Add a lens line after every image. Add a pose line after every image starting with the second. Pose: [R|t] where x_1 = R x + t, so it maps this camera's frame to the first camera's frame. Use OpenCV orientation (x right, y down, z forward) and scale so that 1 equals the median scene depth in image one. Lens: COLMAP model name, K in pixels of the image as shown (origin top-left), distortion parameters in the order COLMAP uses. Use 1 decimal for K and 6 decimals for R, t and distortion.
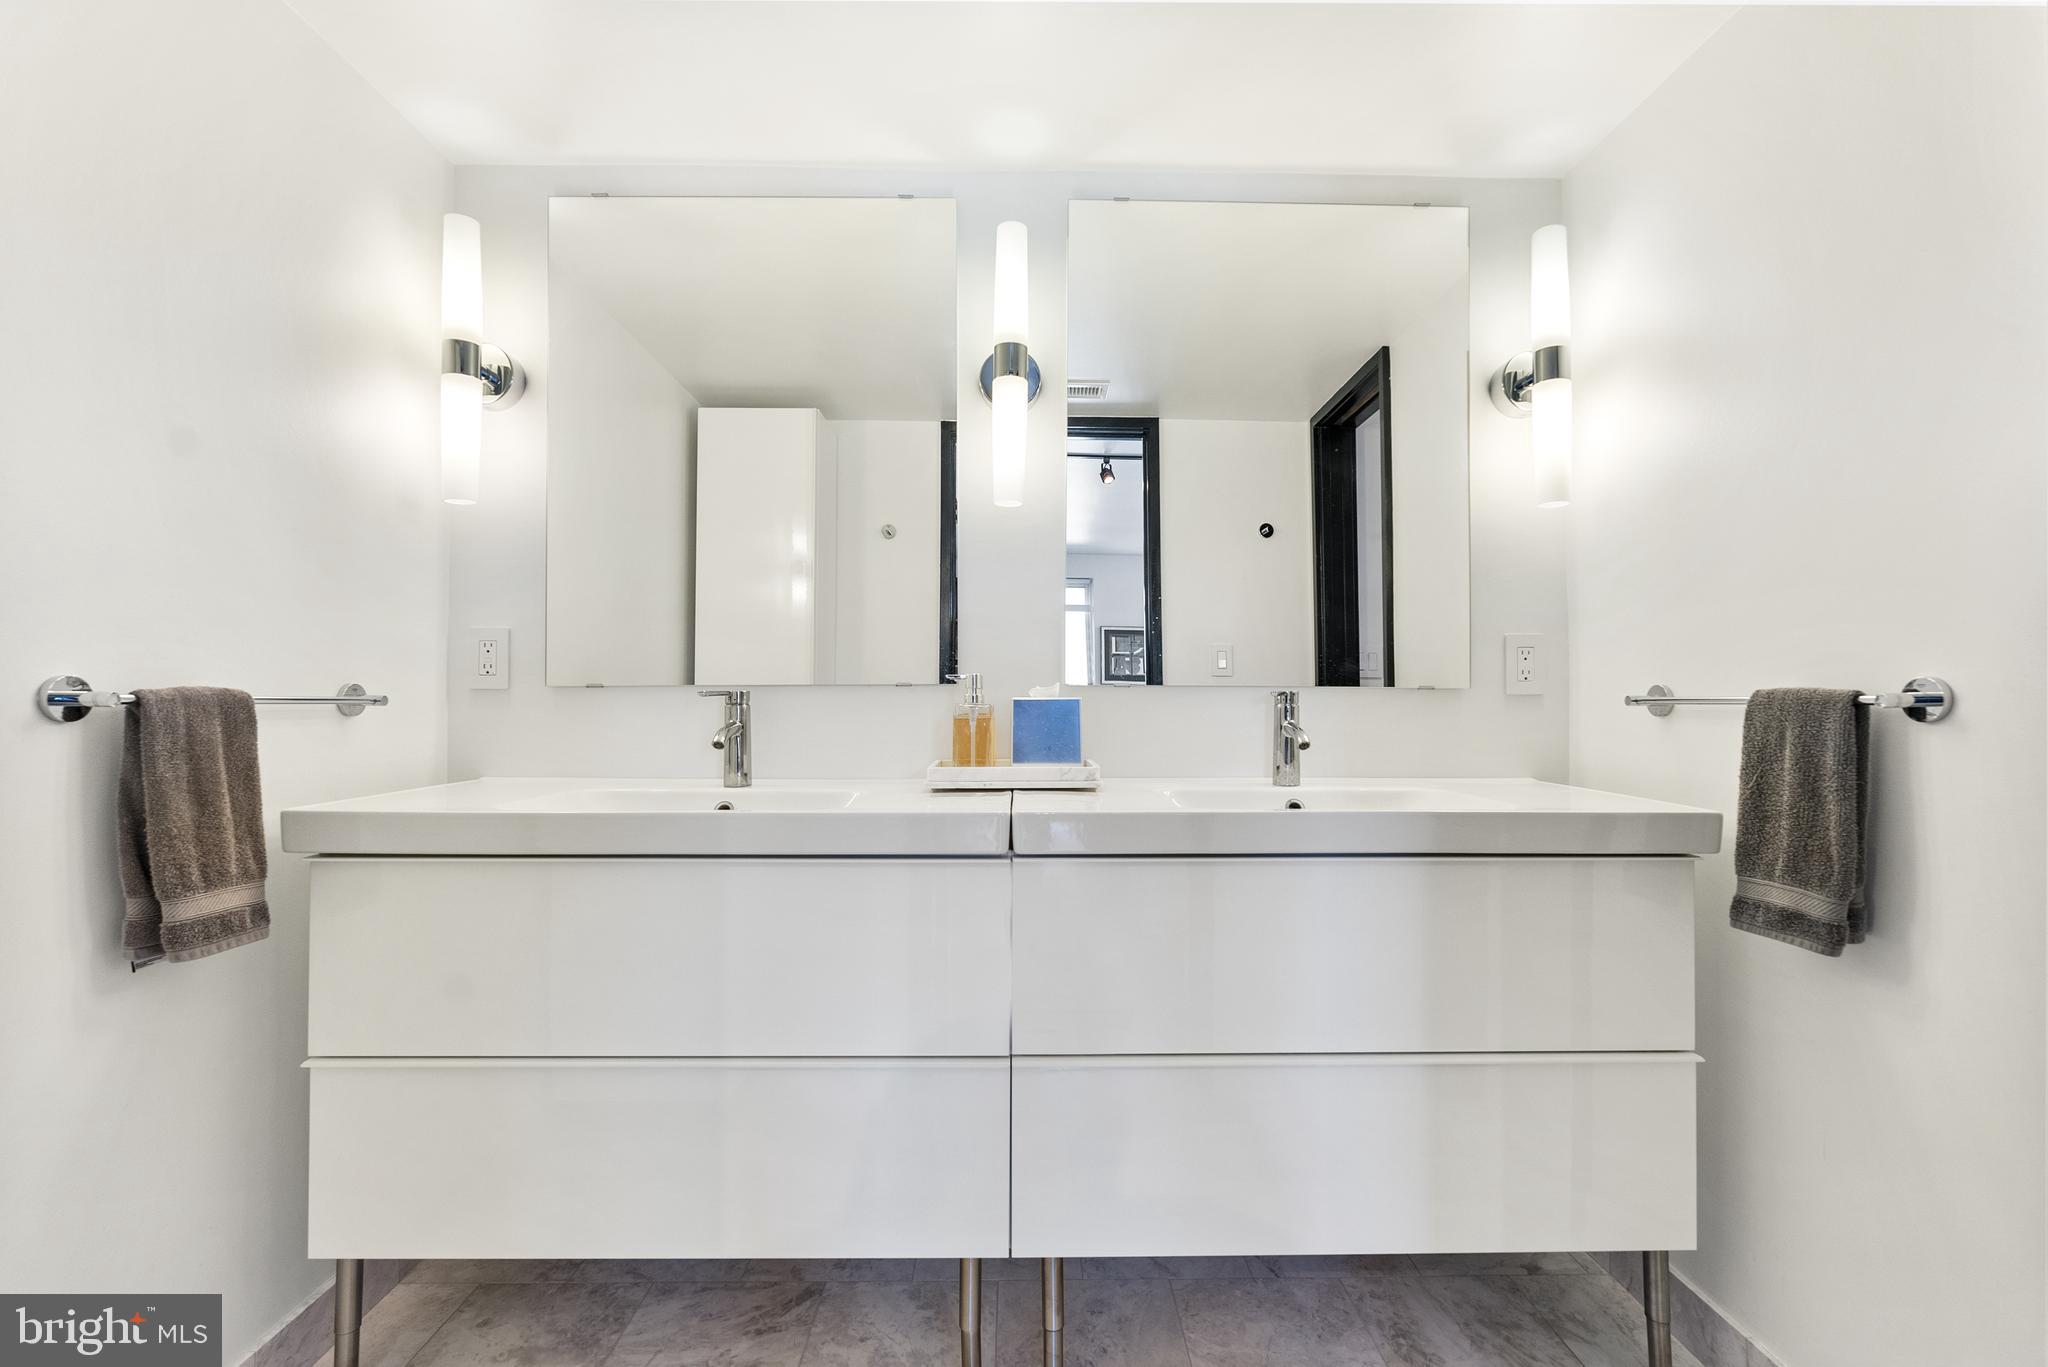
lens RADIAL K [[898.5, 0, 1024.0], [0, 898.5, 683.5], [0, 0, 1]] dist [-0.018939, 0.000423]
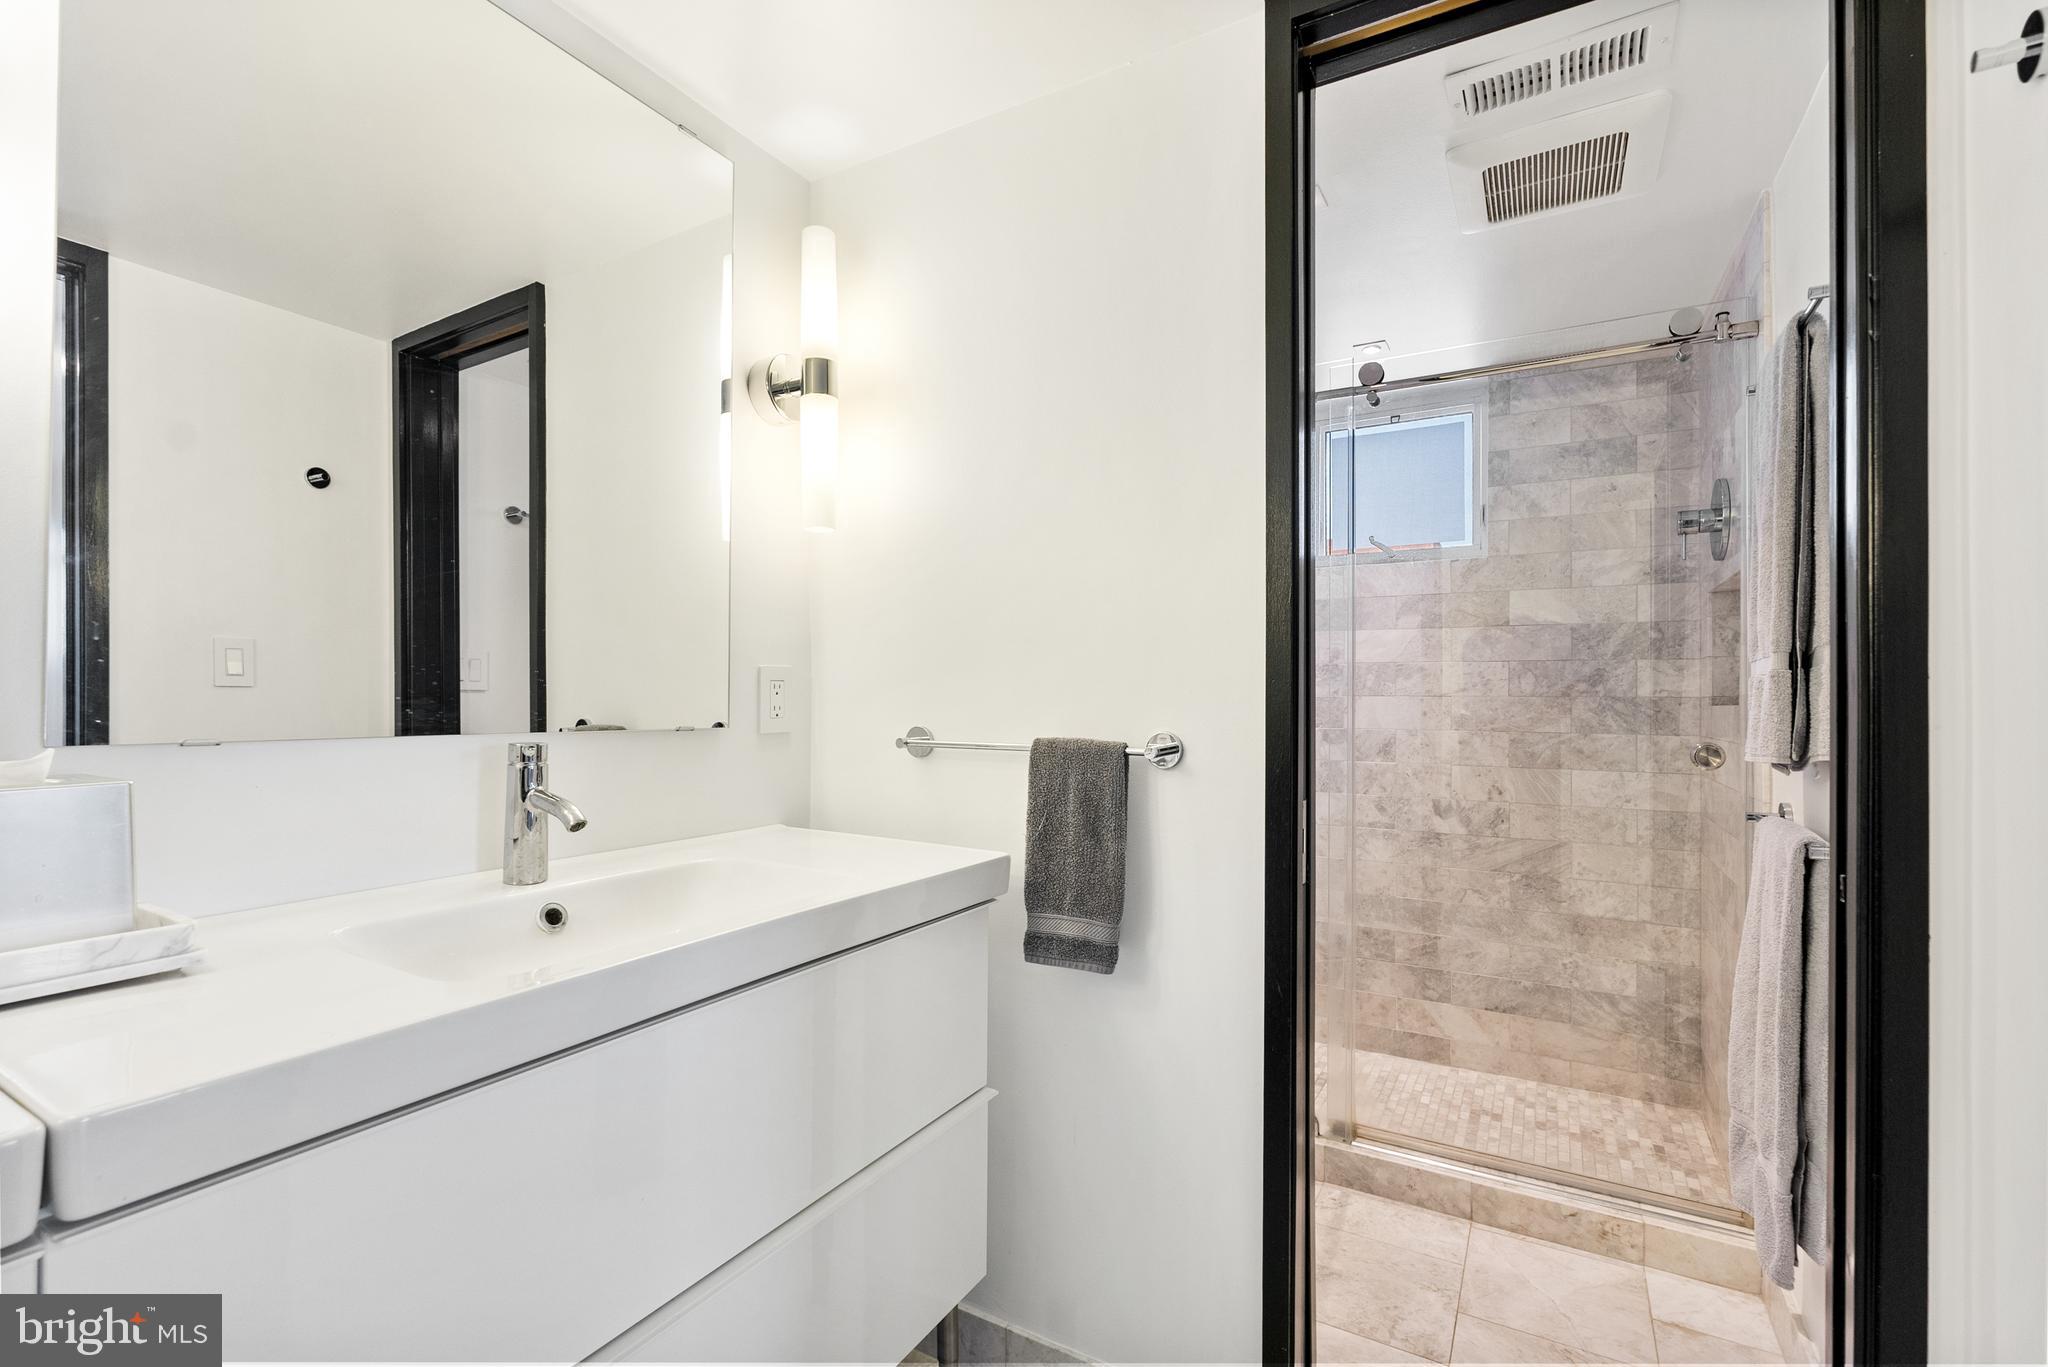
lens RADIAL K [[898.5, 0, 1024.0], [0, 898.5, 683.5], [0, 0, 1]] dist [-0.018939, 0.000423]
pose [[0.492057, 0.012366, 0.870475, -0.142387], [-0.022385, 0.999748, -0.001549, -0.056972], [-0.870275, -0.018724, 0.492210, 0.459067]]
